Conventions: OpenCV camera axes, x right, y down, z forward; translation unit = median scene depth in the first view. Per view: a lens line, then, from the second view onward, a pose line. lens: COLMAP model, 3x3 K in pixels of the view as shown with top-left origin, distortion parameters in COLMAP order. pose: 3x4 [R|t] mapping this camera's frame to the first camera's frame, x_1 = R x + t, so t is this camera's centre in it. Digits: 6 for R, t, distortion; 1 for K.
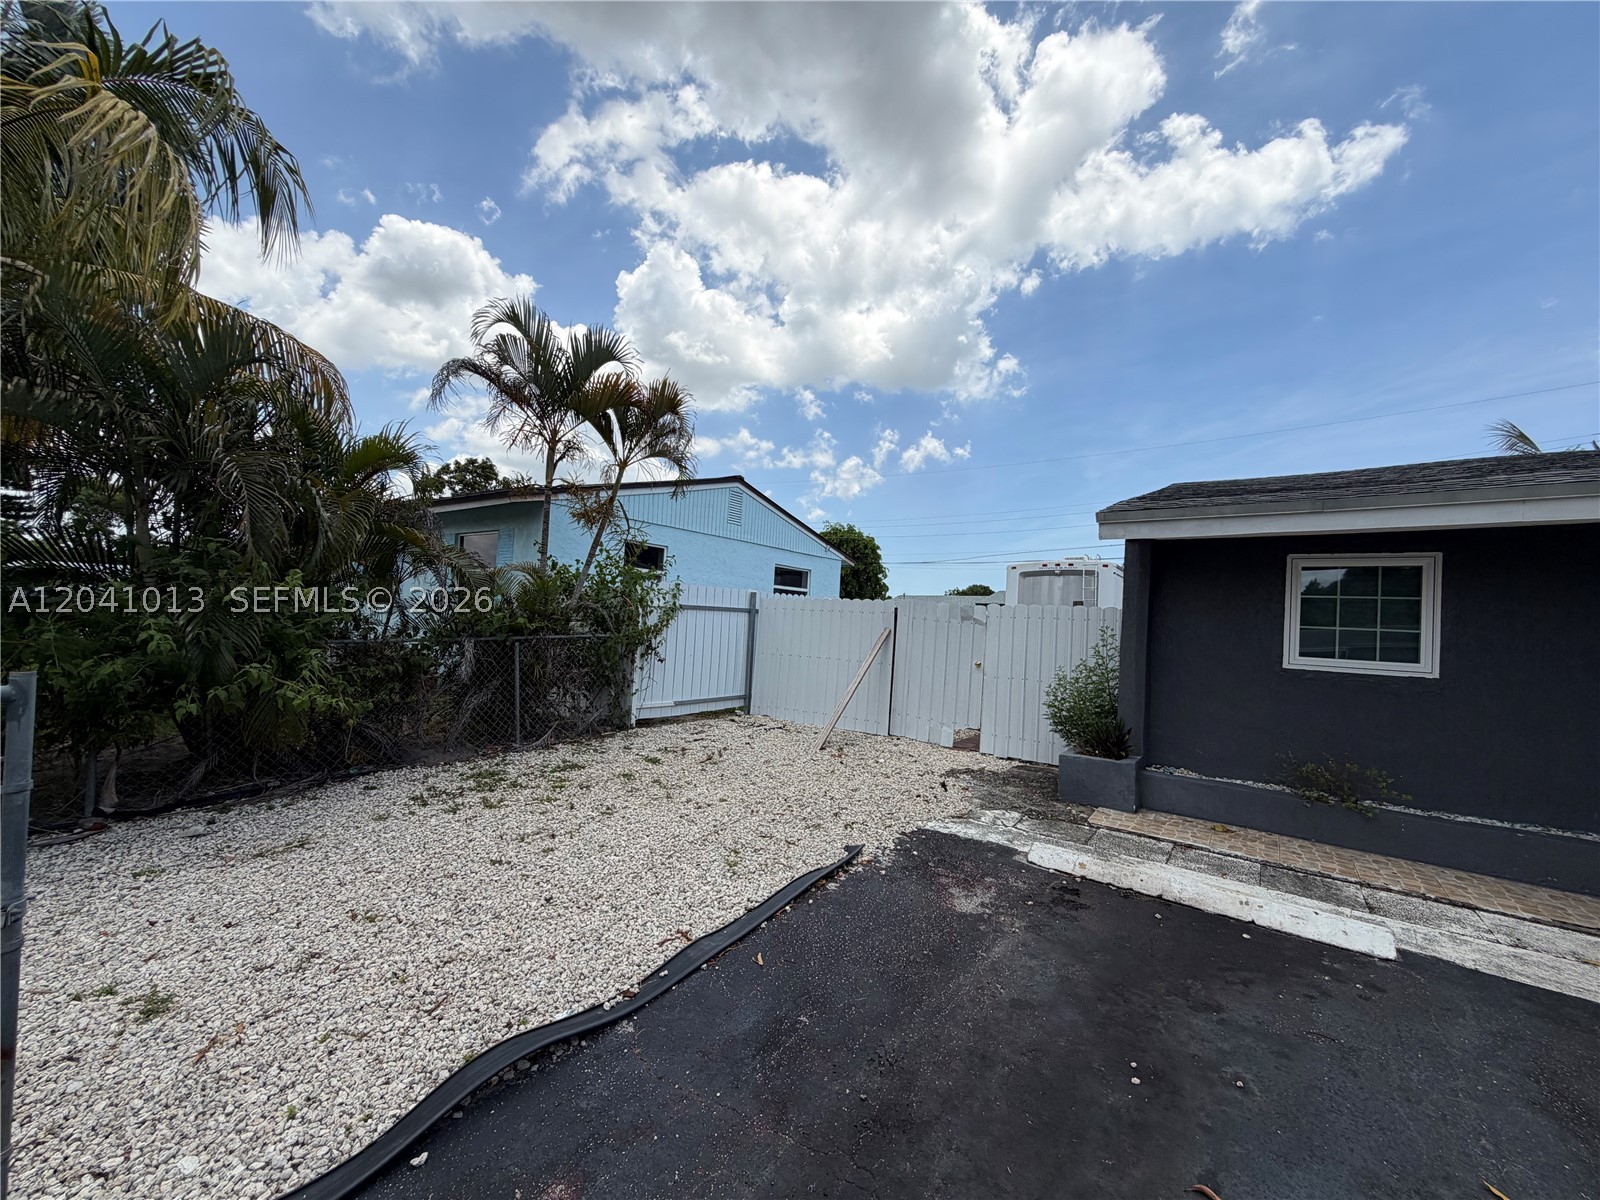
lens RADIAL K [[639.4, 0, 800.0], [0, 639.4, 600.0], [0, 0, 1]] dist [-0.000880, 0.000142]
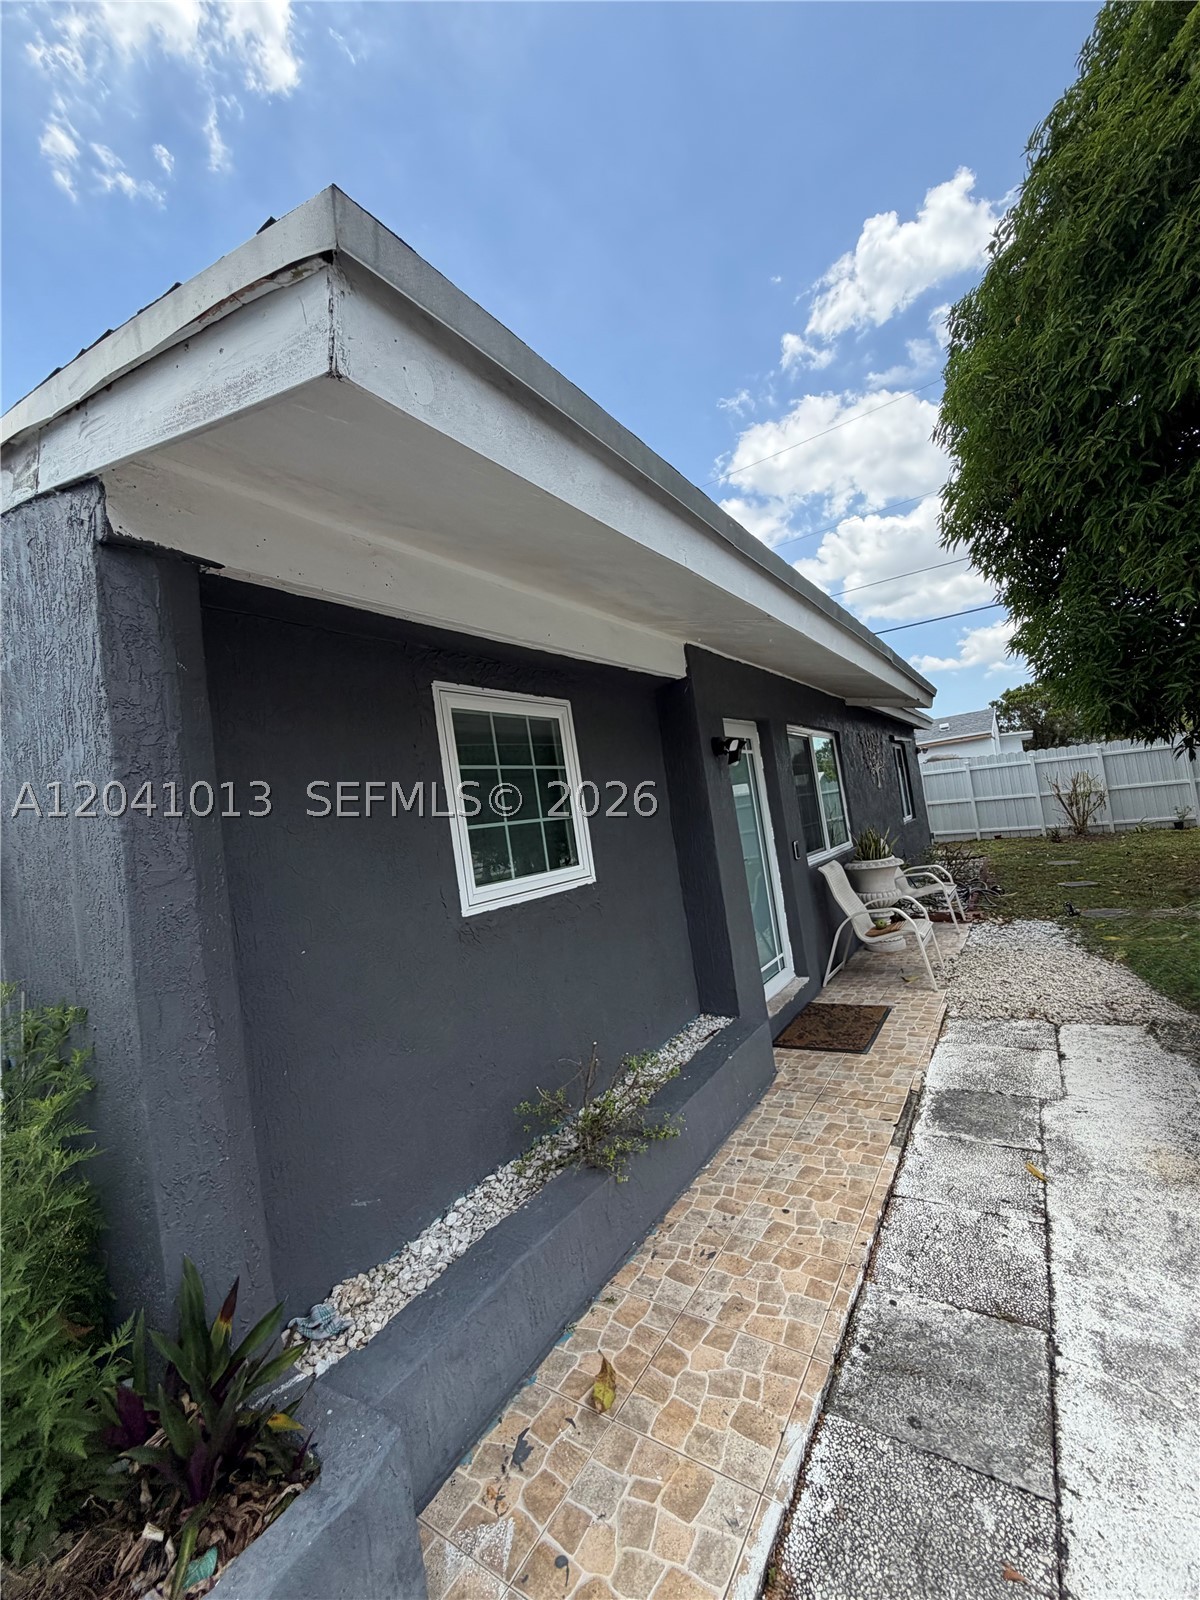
lens RADIAL K [[639.4, 0, 600.0], [0, 639.4, 800.0], [0, 0, 1]] dist [-0.000880, 0.000142]
pose [[-0.040218, -0.008728, 0.999153, 0.313899], [0.101581, 0.994745, 0.012778, 0.026927], [-0.994014, 0.102009, -0.039120, 1.006564]]
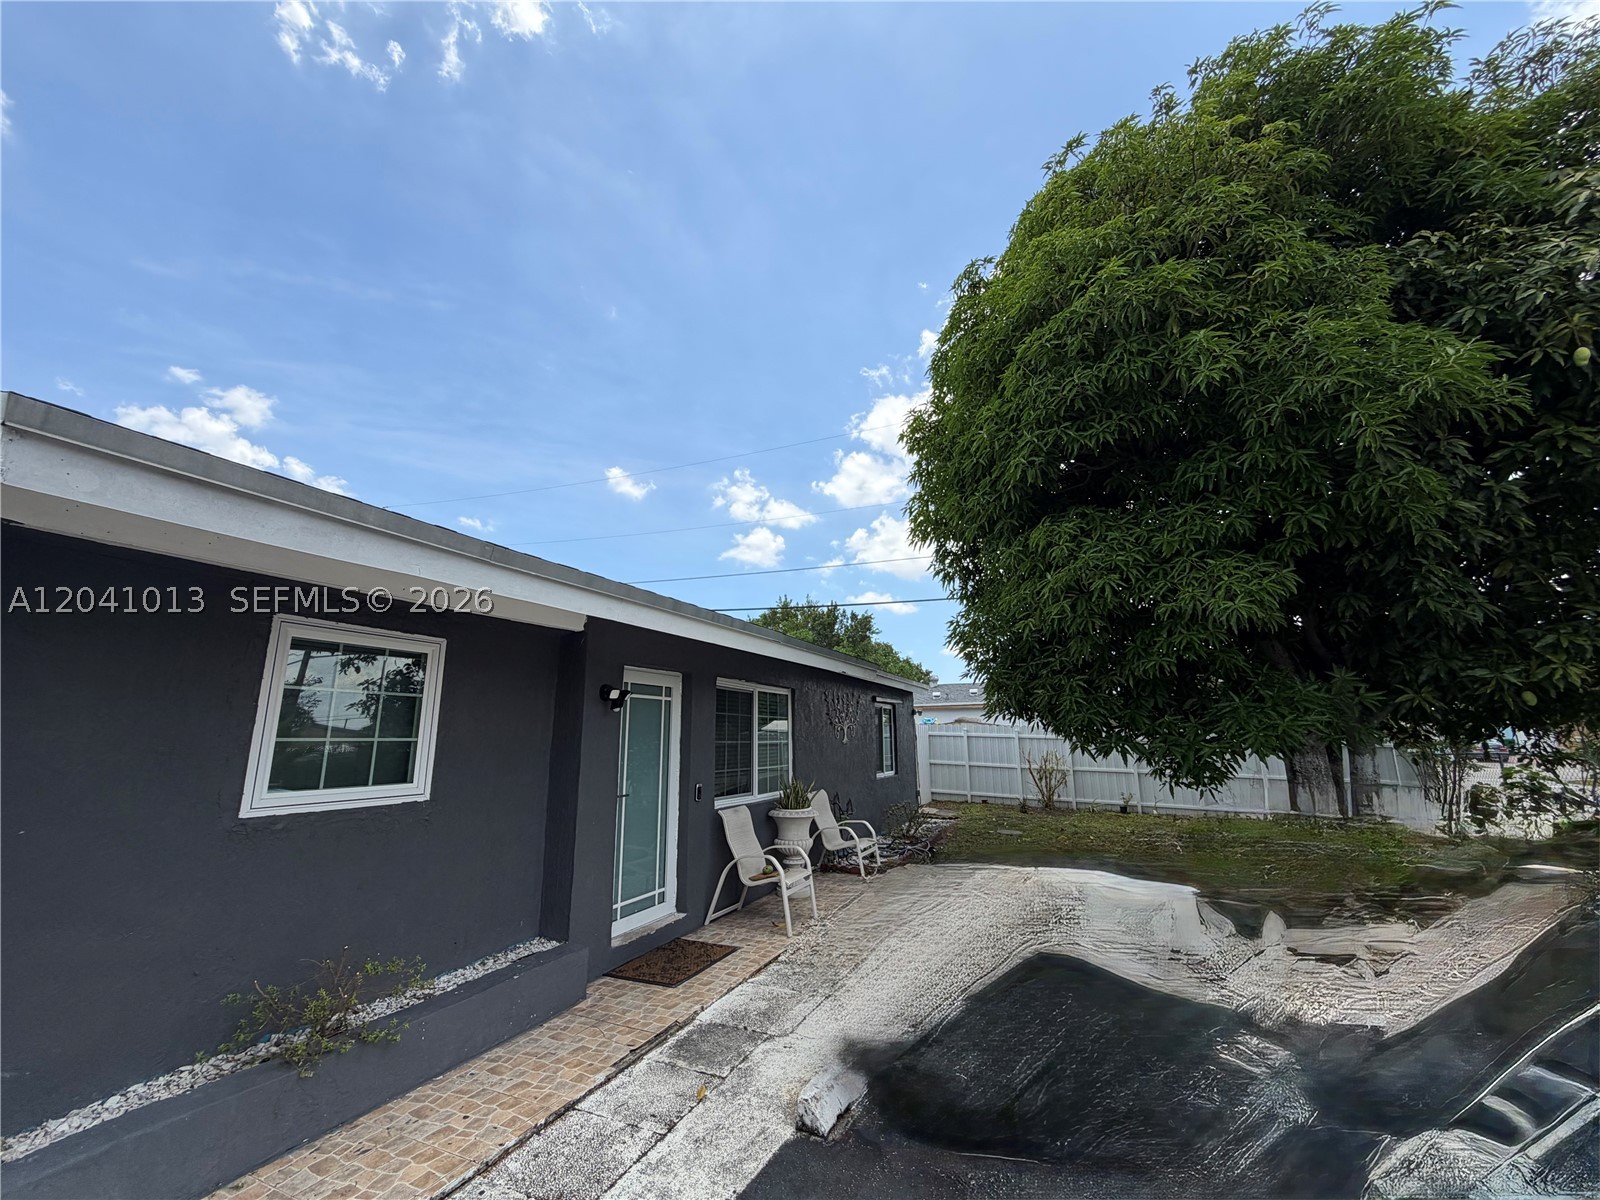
lens RADIAL K [[638.0, 0, 800.0], [0, 638.0, 600.0], [0, 0, 1]] dist [-0.002098, 0.000237]
pose [[-0.207727, 0.156085, 0.965654, 0.116503], [-0.037869, 0.985164, -0.167385, -0.004648], [-0.977454, -0.071339, -0.198734, 0.724955]]
